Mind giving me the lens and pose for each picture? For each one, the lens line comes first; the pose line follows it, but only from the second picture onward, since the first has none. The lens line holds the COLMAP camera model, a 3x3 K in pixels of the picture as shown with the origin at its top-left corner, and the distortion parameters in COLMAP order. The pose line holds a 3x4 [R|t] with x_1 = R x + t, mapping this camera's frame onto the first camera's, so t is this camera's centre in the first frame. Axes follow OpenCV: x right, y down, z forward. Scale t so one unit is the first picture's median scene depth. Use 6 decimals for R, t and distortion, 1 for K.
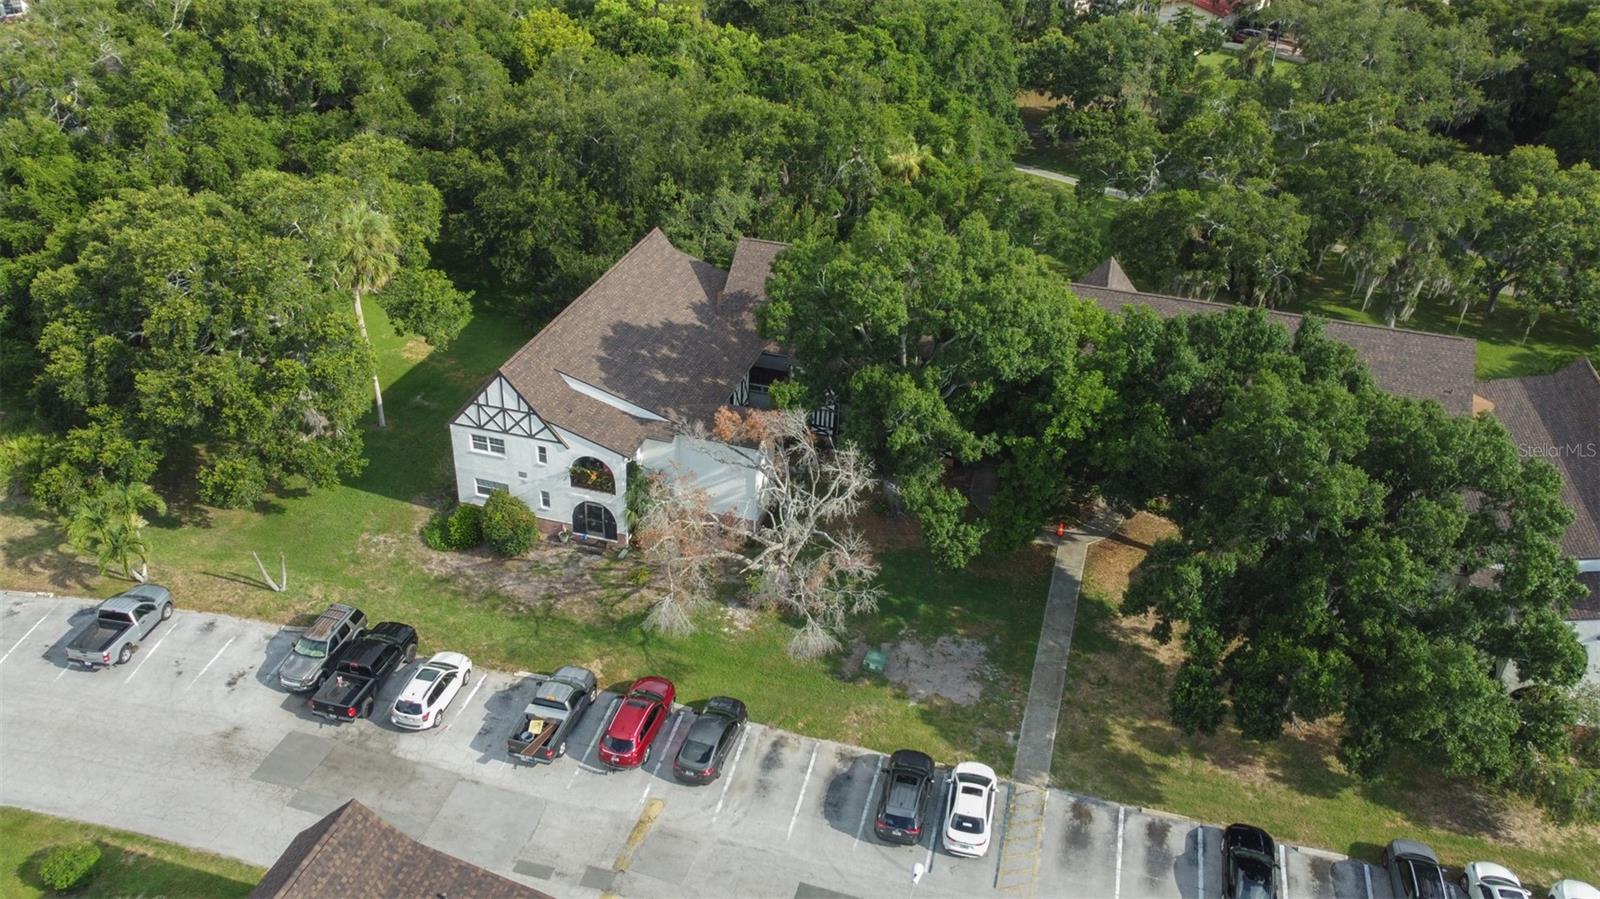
lens RADIAL K [[1253.4, 0, 800.0], [0, 1253.4, 449.5], [0, 0, 1]] dist [-0.002886, 0.003988]
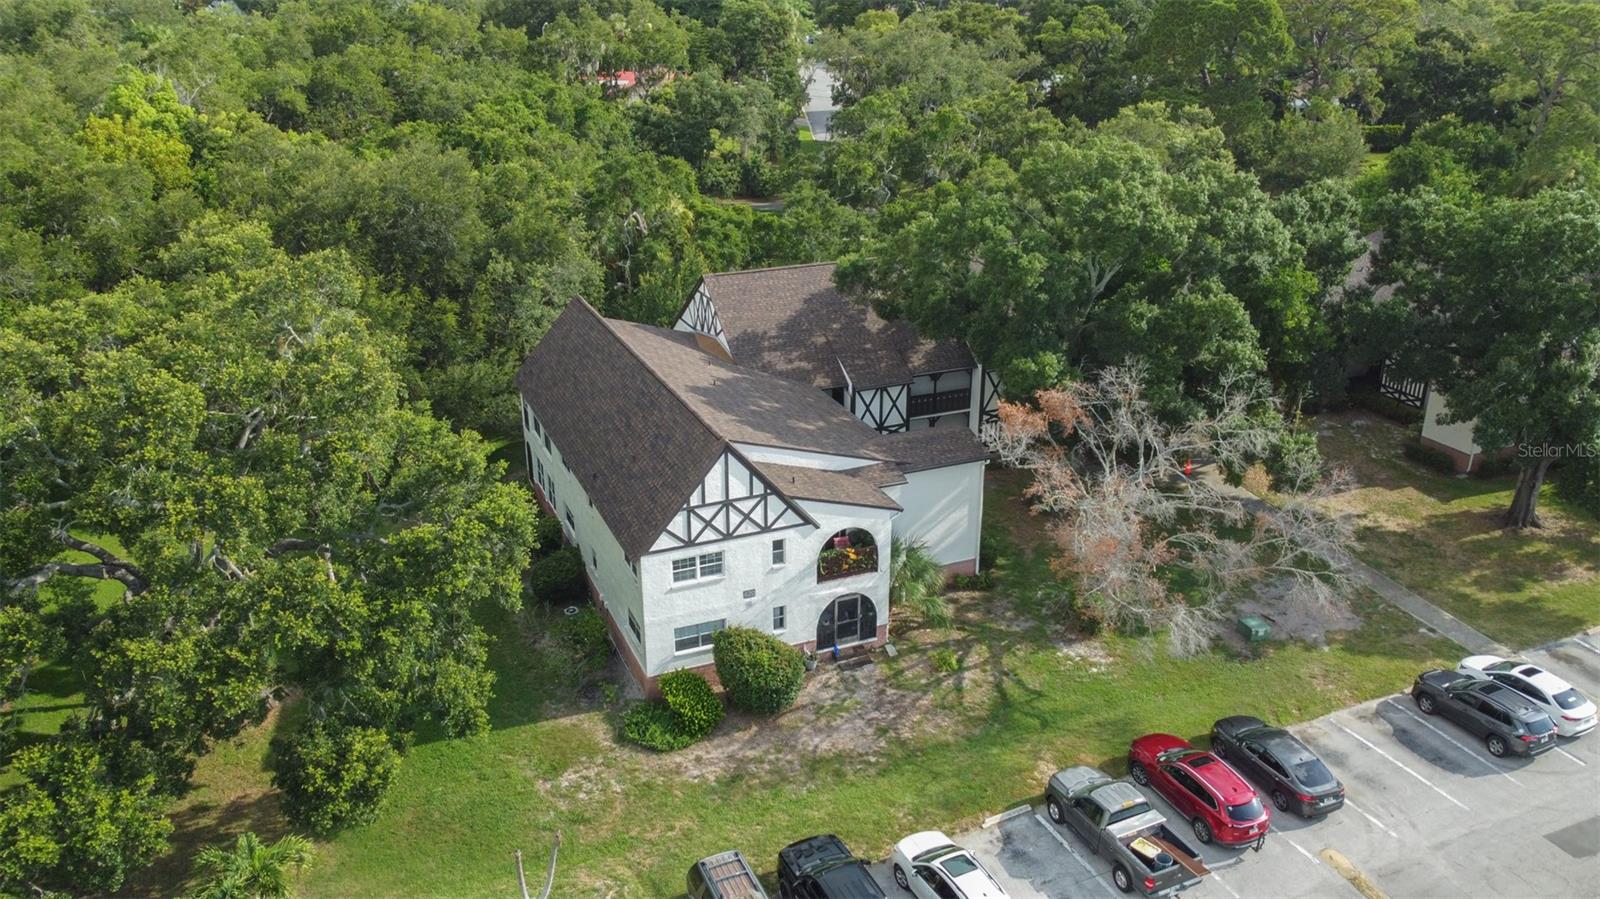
lens RADIAL K [[1253.4, 0, 800.0], [0, 1253.4, 449.5], [0, 0, 1]] dist [-0.002886, 0.003988]
pose [[0.768853, -0.270253, 0.579508, -0.587730], [0.348687, 0.936887, -0.025699, -0.027411], [-0.535988, 0.221825, 0.814561, 0.411123]]
